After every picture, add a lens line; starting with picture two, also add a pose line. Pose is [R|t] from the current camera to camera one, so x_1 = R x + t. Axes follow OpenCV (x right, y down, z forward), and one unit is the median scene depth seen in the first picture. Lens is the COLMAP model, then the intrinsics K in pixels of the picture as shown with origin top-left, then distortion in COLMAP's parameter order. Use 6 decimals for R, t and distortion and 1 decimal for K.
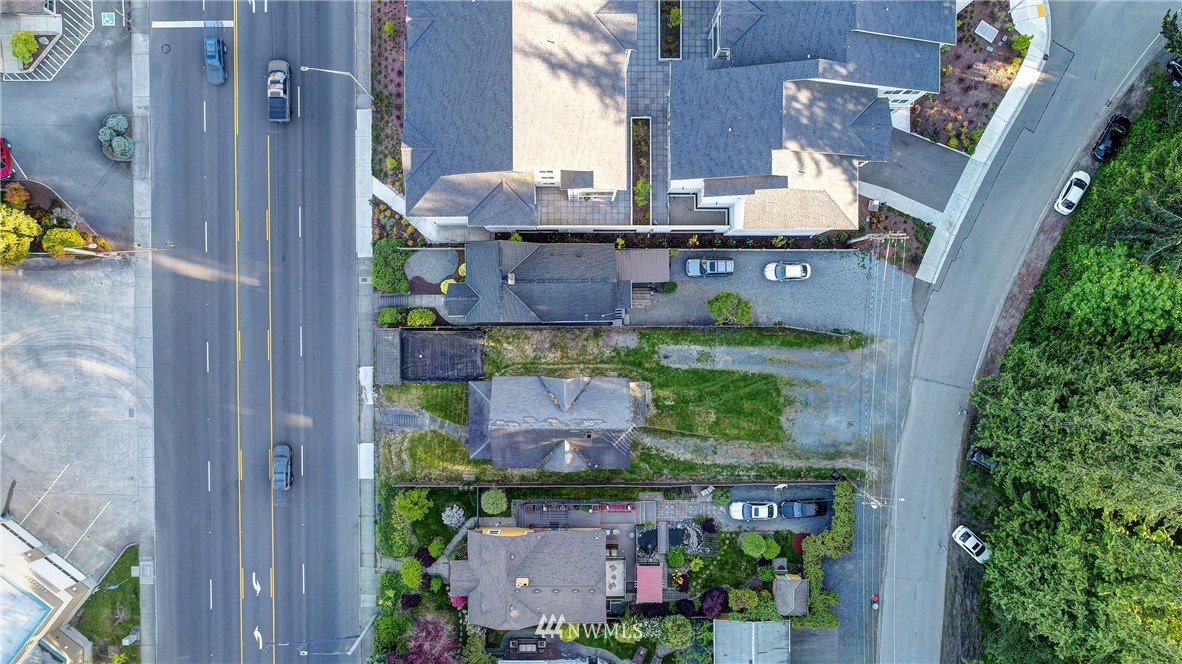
lens RADIAL K [[785.3, 0, 591.0], [0, 785.3, 332.0], [0, 0, 1]] dist [0.002870, -0.000766]
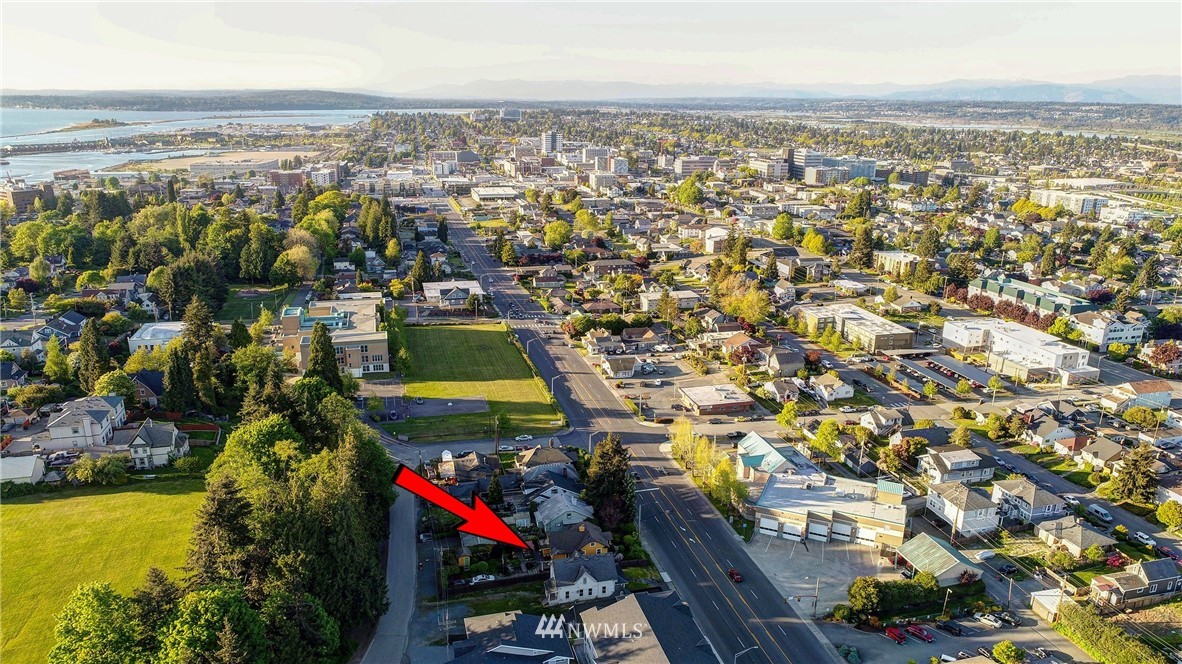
lens RADIAL K [[785.3, 0, 591.0], [0, 785.3, 332.0], [0, 0, 1]] dist [0.002870, -0.000766]
pose [[-0.965653, 0.048213, -0.255324, 0.433636], [-0.258213, -0.287744, 0.922242, -1.601472], [-0.029004, 0.956493, 0.290310, -0.259682]]
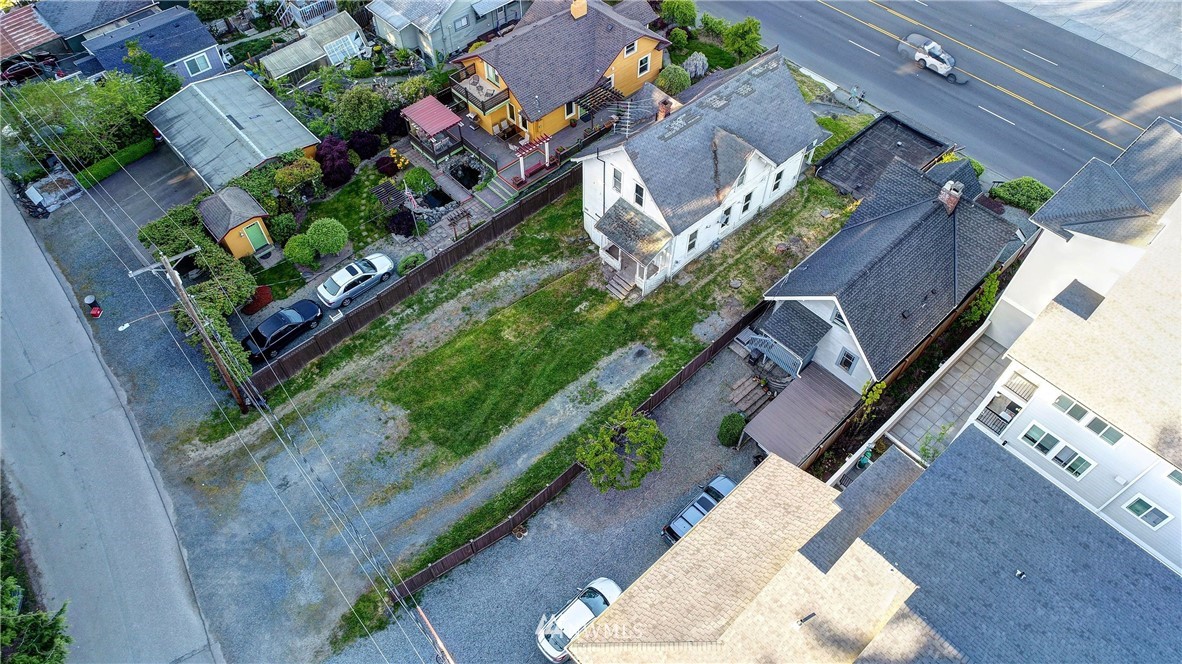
lens RADIAL K [[785.3, 0, 591.0], [0, 785.3, 332.0], [0, 0, 1]] dist [0.002870, -0.000766]
pose [[-0.736225, 0.536205, -0.412865, 0.342952], [-0.676615, -0.594814, 0.434037, -0.177626], [-0.012845, 0.598899, 0.800721, 0.539449]]
